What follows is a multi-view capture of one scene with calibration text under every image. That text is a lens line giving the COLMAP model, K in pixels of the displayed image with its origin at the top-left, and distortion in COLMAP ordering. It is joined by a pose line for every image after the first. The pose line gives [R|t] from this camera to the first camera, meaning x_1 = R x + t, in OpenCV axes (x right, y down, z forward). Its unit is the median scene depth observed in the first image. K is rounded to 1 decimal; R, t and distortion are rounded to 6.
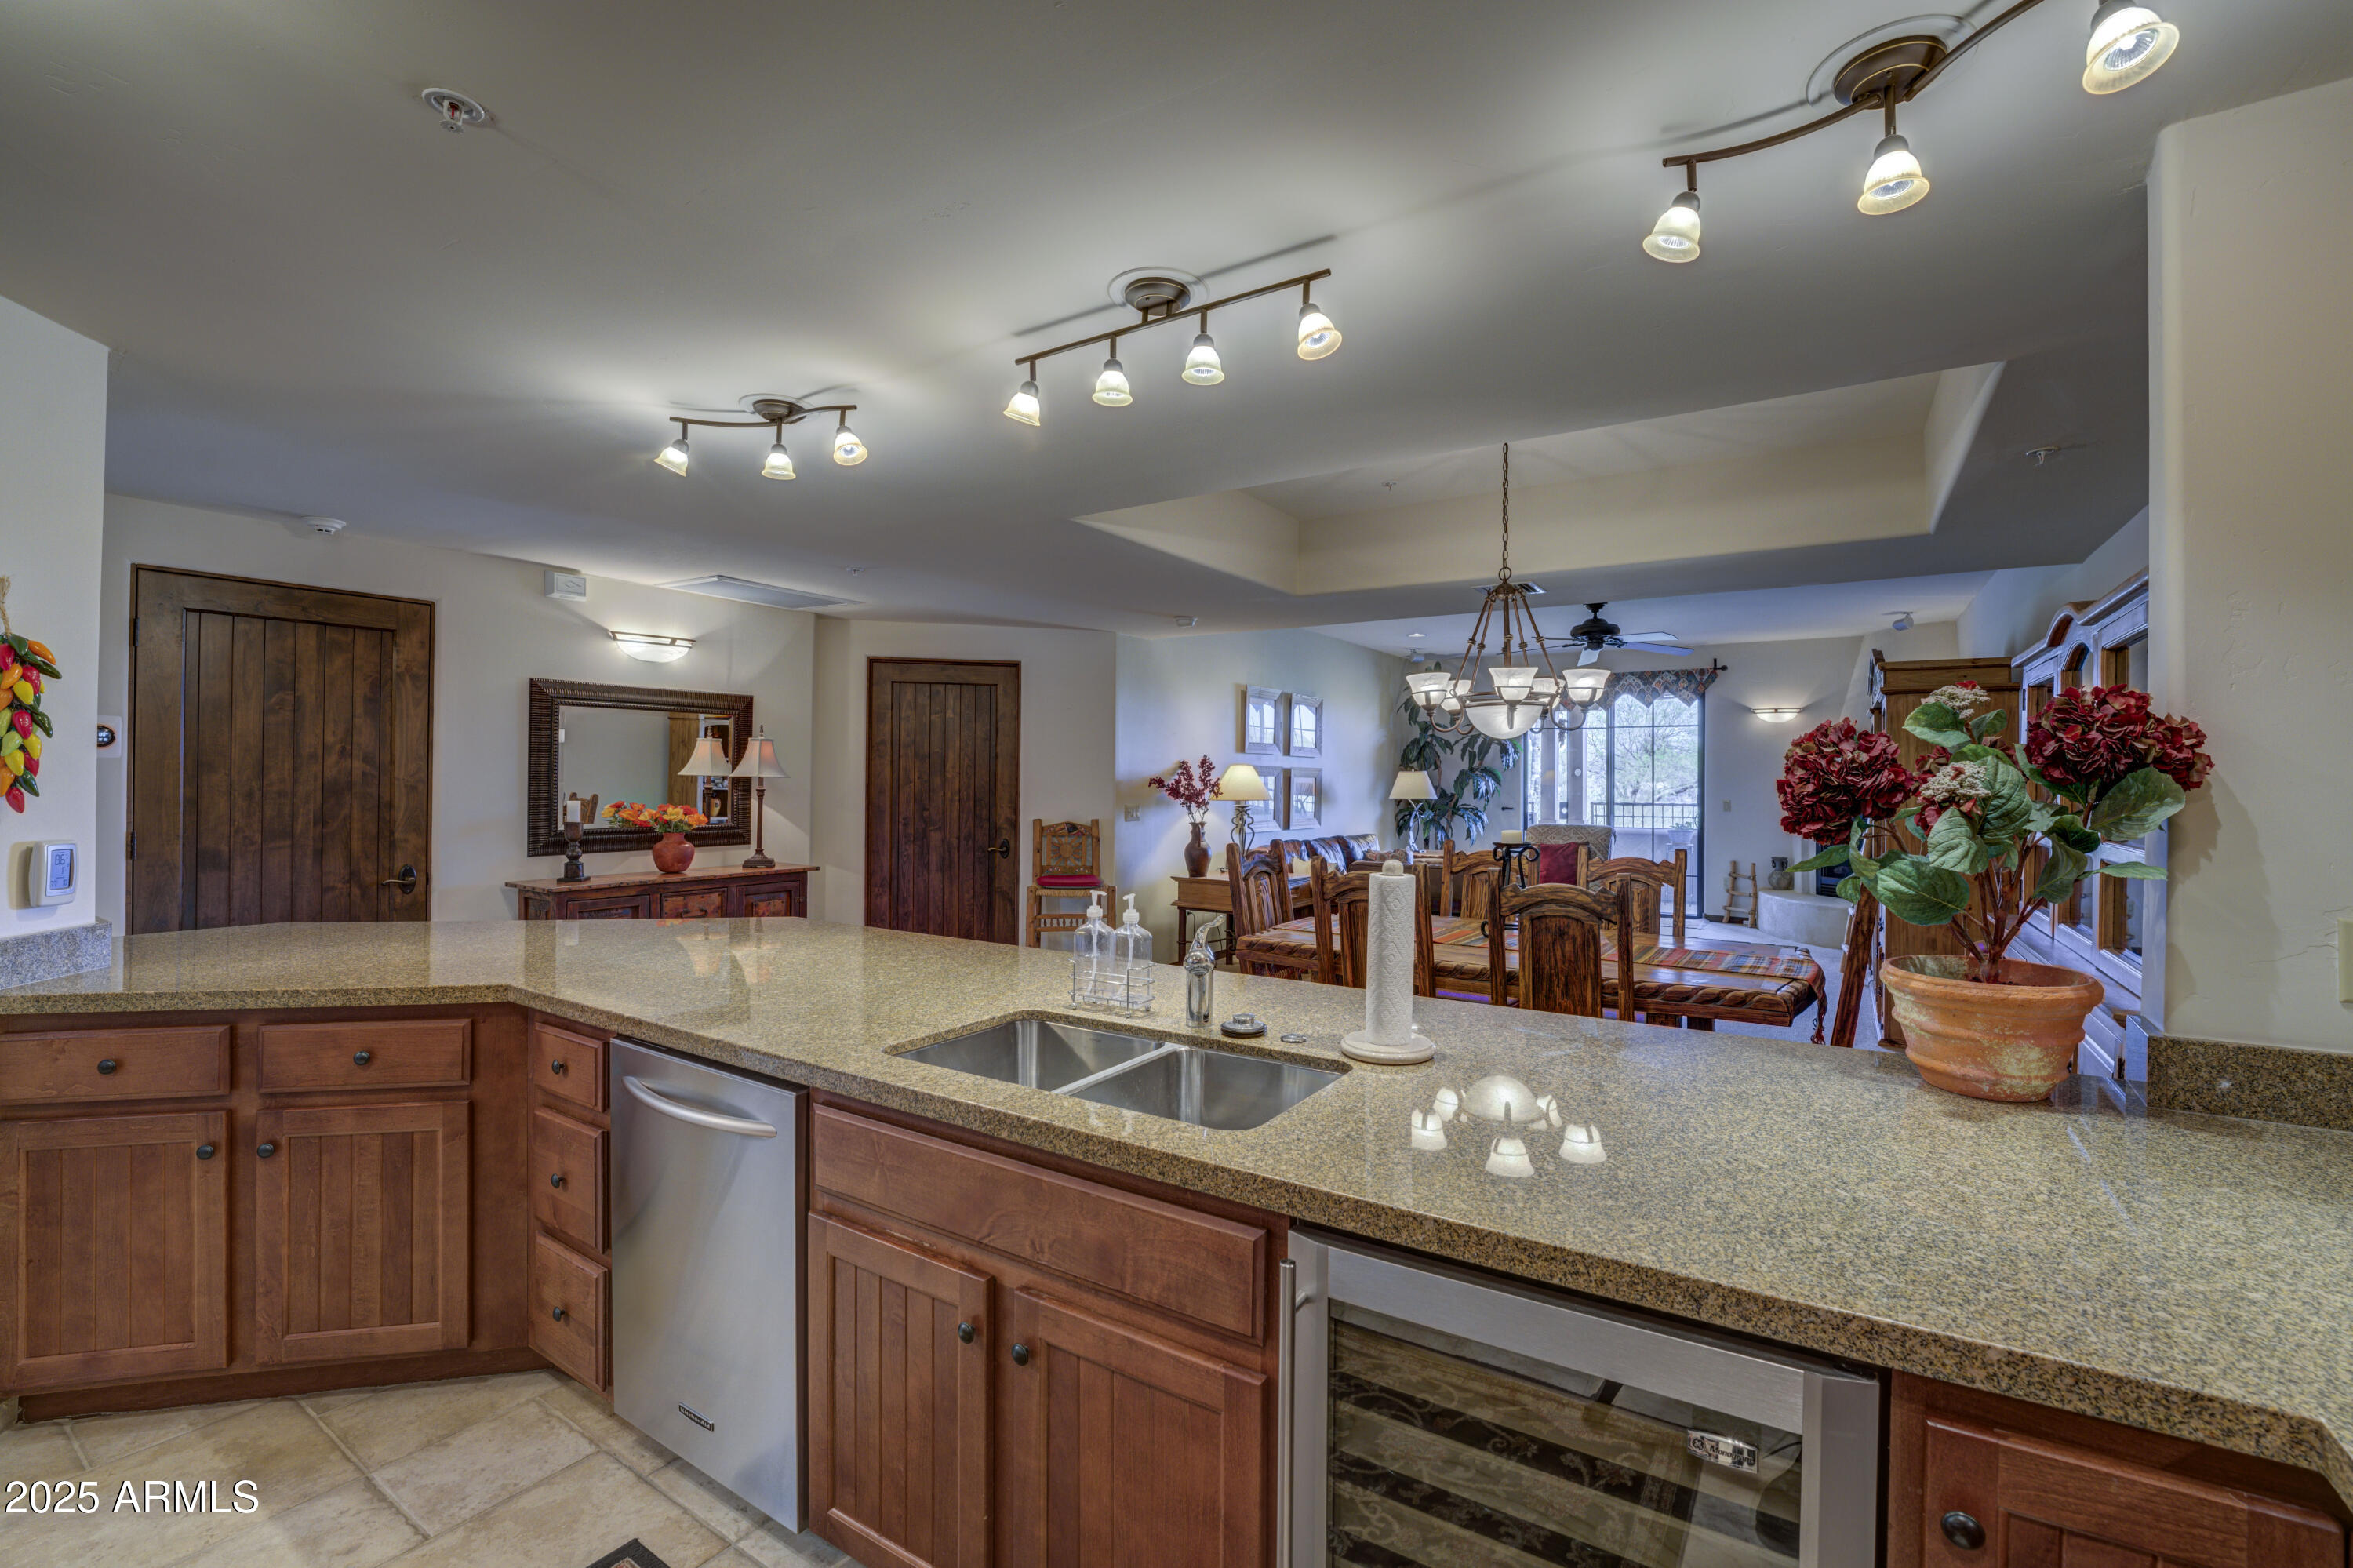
lens RADIAL K [[959.4, 0, 1175.4], [0, 959.4, 785.3], [0, 0, 1]] dist [-0.031632, -0.000009]
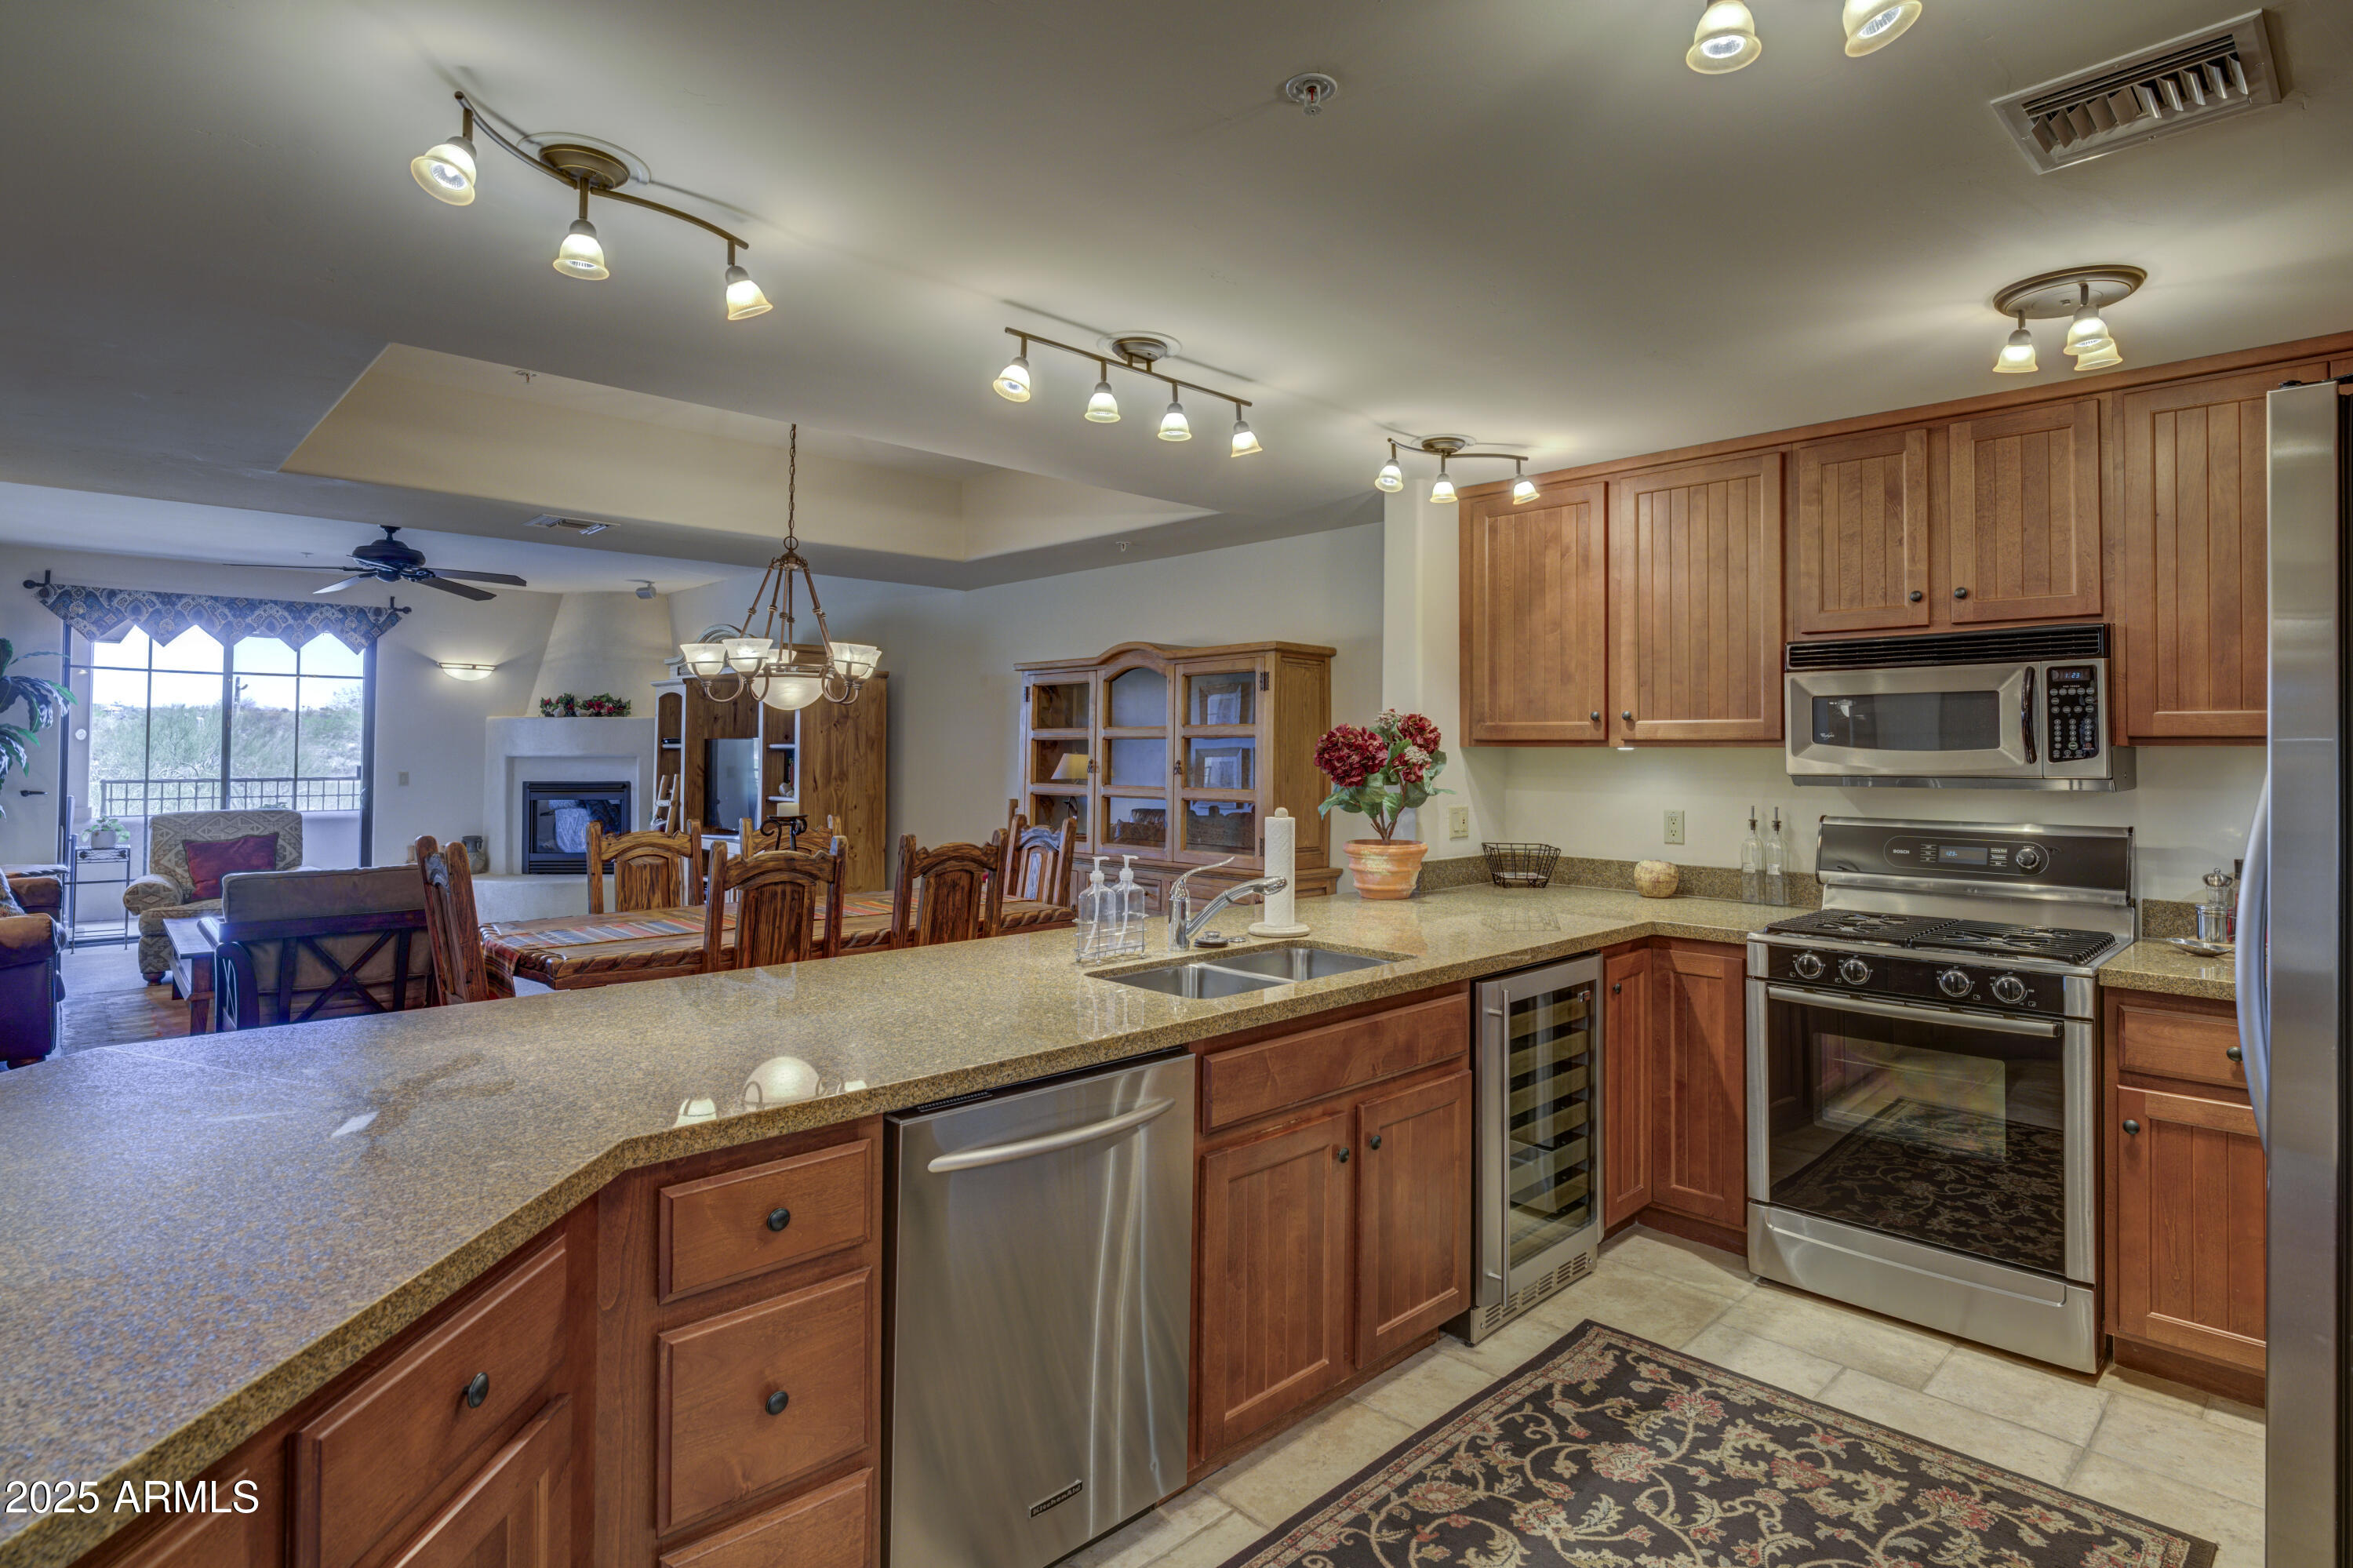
lens RADIAL K [[1214.7, 0, 1180.2], [0, 1214.7, 729.6], [0, 0, 1]] dist [-0.034022, -0.000192]
pose [[0.245164, 0.013188, 0.969392, -0.949353], [0.004075, 0.999885, -0.014633, -0.010006], [-0.969473, 0.007537, 0.245082, 0.376369]]
